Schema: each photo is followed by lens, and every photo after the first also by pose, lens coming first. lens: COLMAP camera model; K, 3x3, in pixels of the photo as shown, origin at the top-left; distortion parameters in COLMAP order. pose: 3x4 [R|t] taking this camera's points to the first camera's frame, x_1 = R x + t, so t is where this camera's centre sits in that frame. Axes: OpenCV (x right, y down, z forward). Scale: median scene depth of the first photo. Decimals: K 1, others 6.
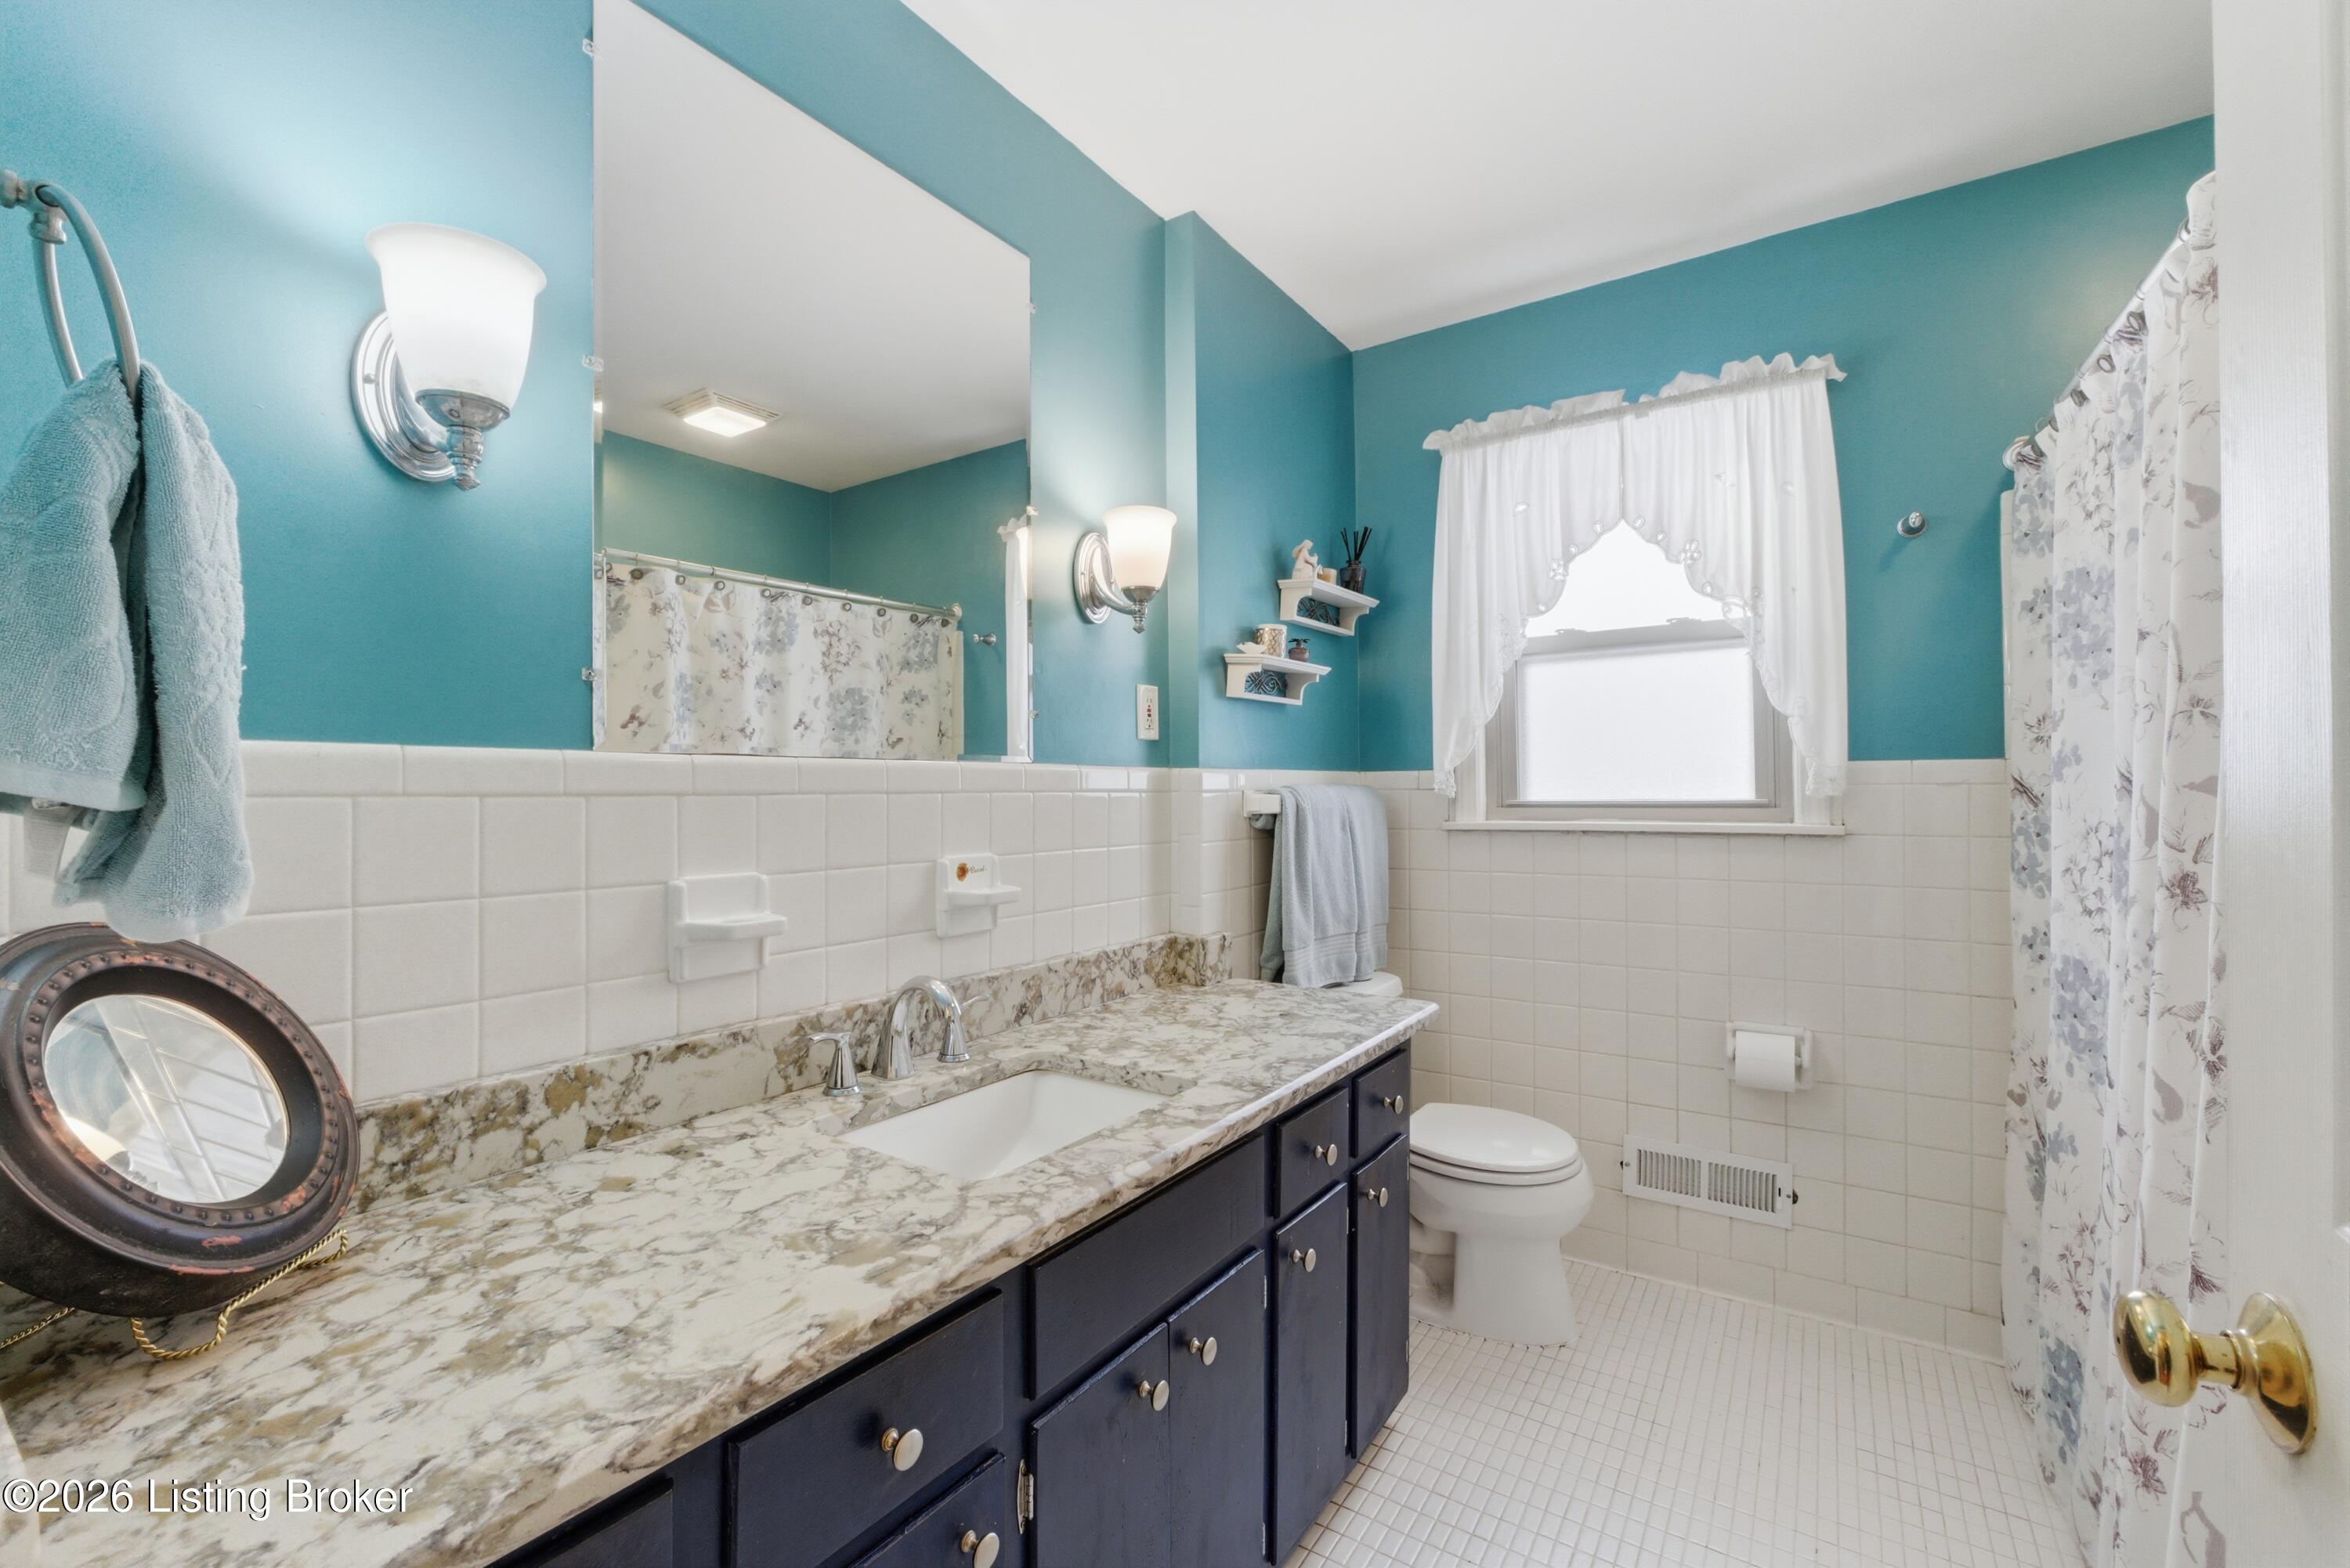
lens RADIAL K [[986.1, 0, 1154.2], [0, 986.1, 783.1], [0, 0, 1]] dist [-0.016155, 0.003794]
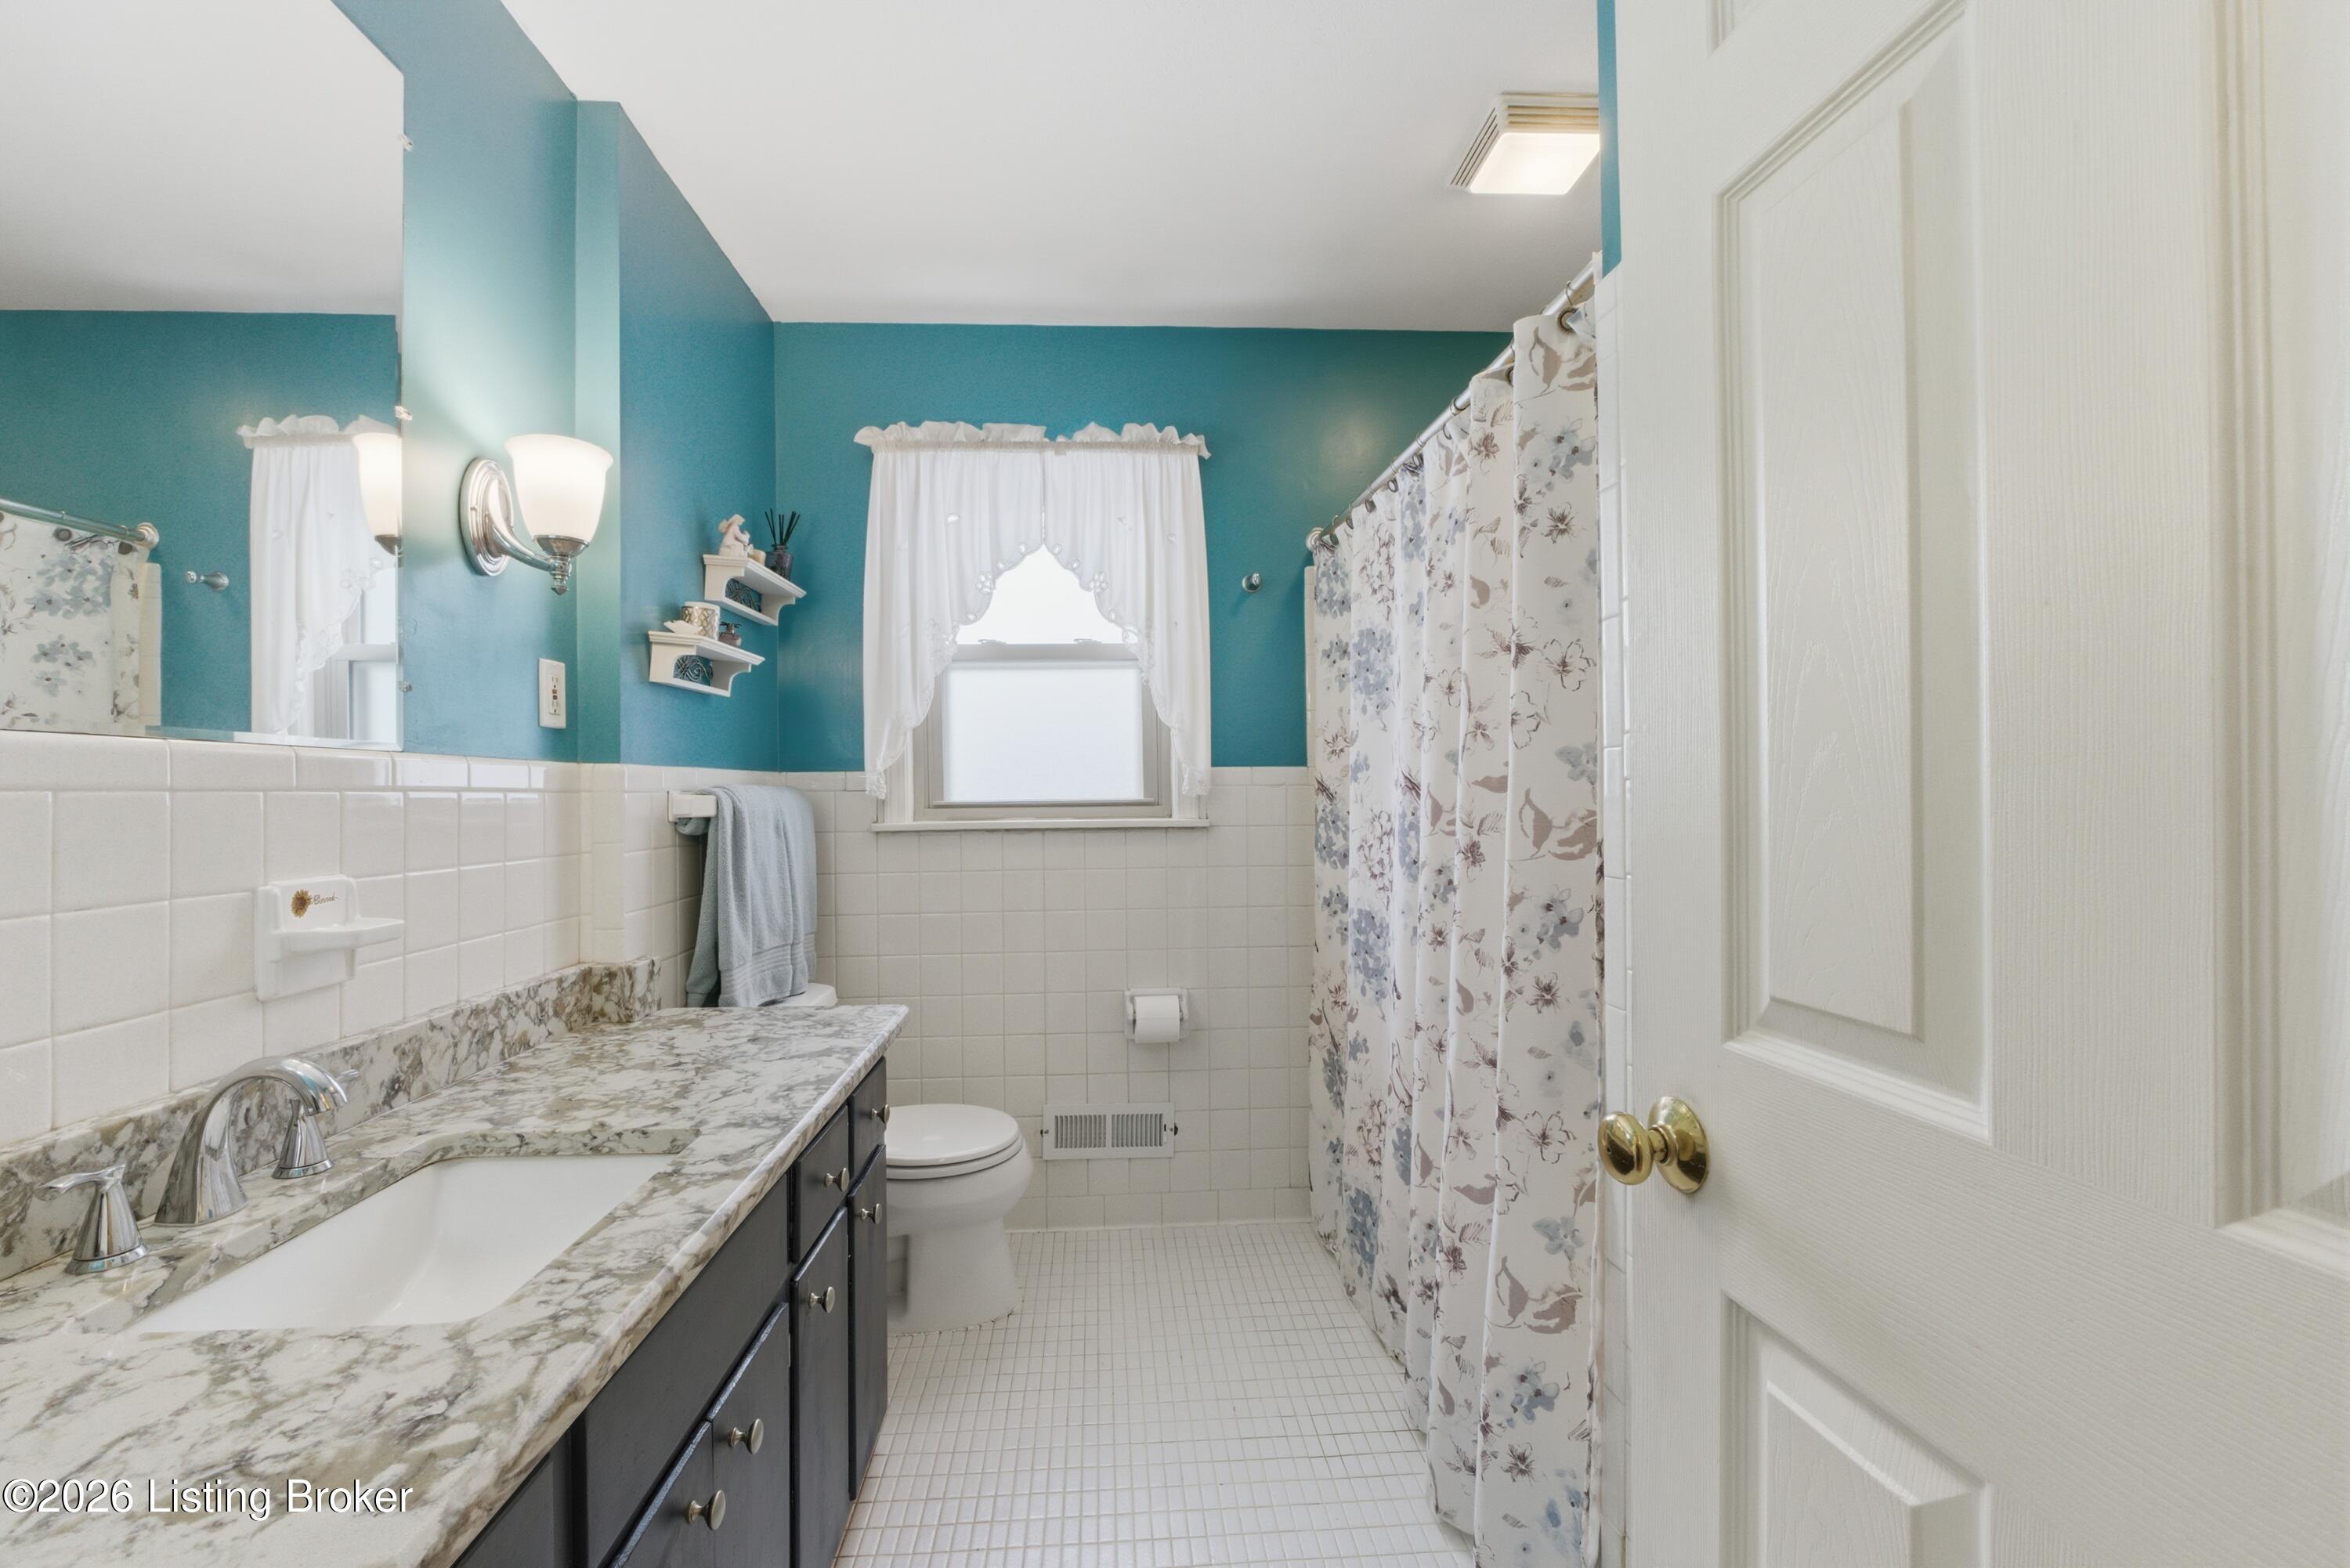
lens RADIAL K [[986.1, 0, 1155.5], [0, 986.1, 783.4], [0, 0, 1]] dist [-0.016155, 0.003794]
pose [[0.788441, 0.004373, 0.615095, -0.124961], [-0.000349, 0.999978, -0.006663, 0.007796], [-0.615110, 0.005038, 0.788425, 0.067089]]
